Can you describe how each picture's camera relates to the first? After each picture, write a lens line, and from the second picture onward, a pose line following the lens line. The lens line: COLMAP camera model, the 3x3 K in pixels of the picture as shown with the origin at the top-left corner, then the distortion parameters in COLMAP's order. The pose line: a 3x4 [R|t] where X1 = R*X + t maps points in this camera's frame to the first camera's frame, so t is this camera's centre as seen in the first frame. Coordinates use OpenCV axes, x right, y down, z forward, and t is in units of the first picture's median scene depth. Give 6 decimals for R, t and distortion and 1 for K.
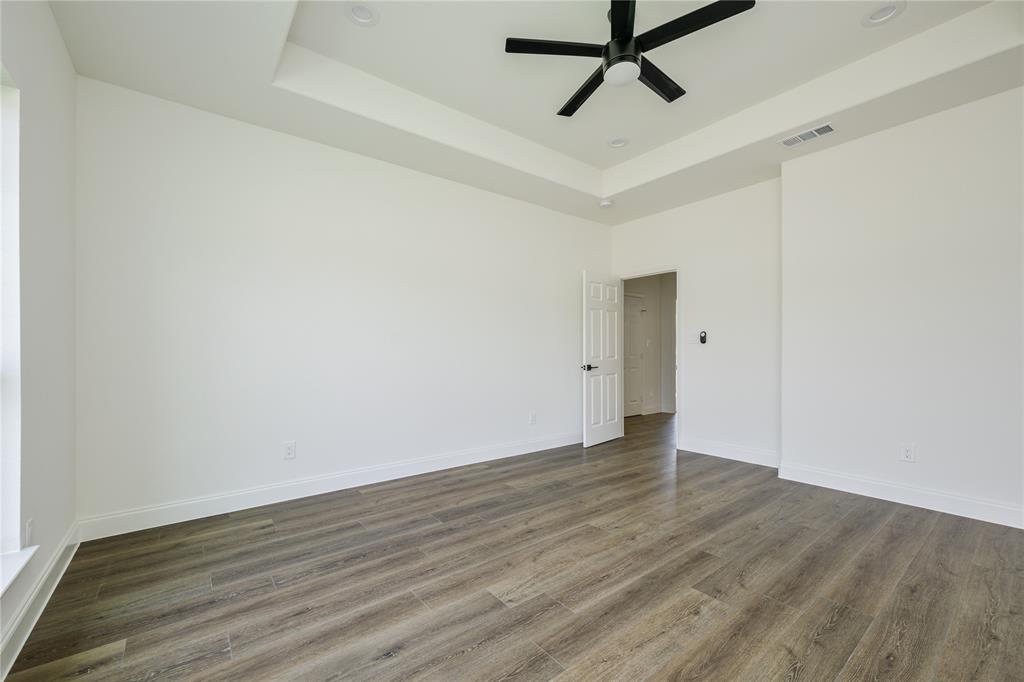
lens RADIAL K [[418.4, 0, 512.0], [0, 418.4, 341.0], [0, 0, 1]] dist [0.001033, 0.000359]
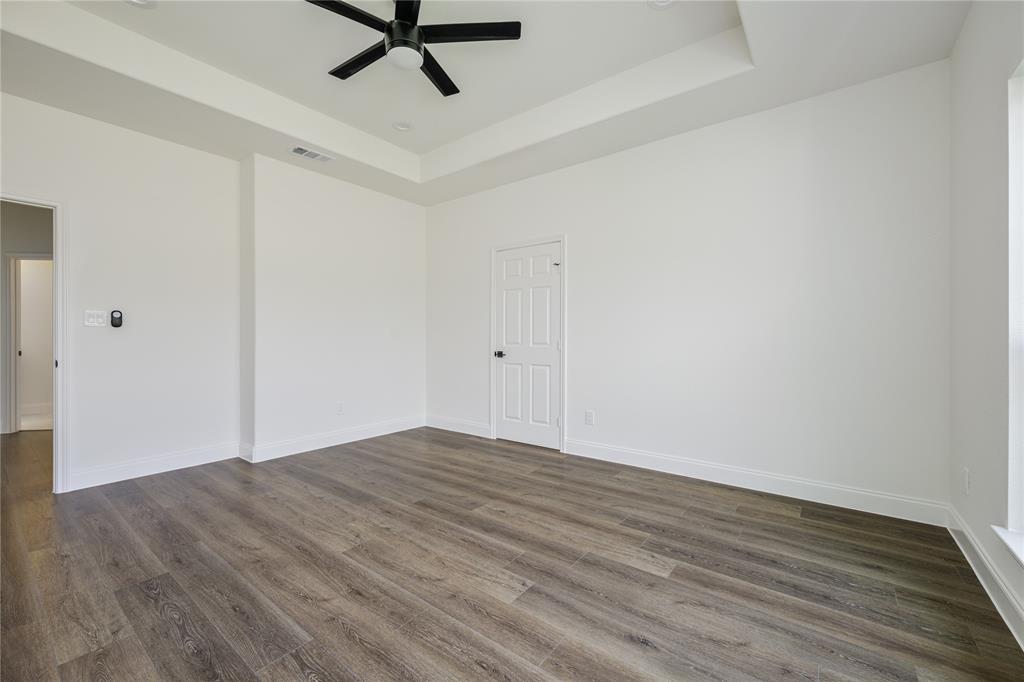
lens RADIAL K [[418.4, 0, 512.0], [0, 418.4, 341.0], [0, 0, 1]] dist [0.001033, 0.000359]
pose [[-0.246845, -0.005111, 0.969042, -0.764752], [-0.021176, 0.999776, -0.000121, 0.031103], [-0.968824, -0.020551, -0.246897, 1.020418]]
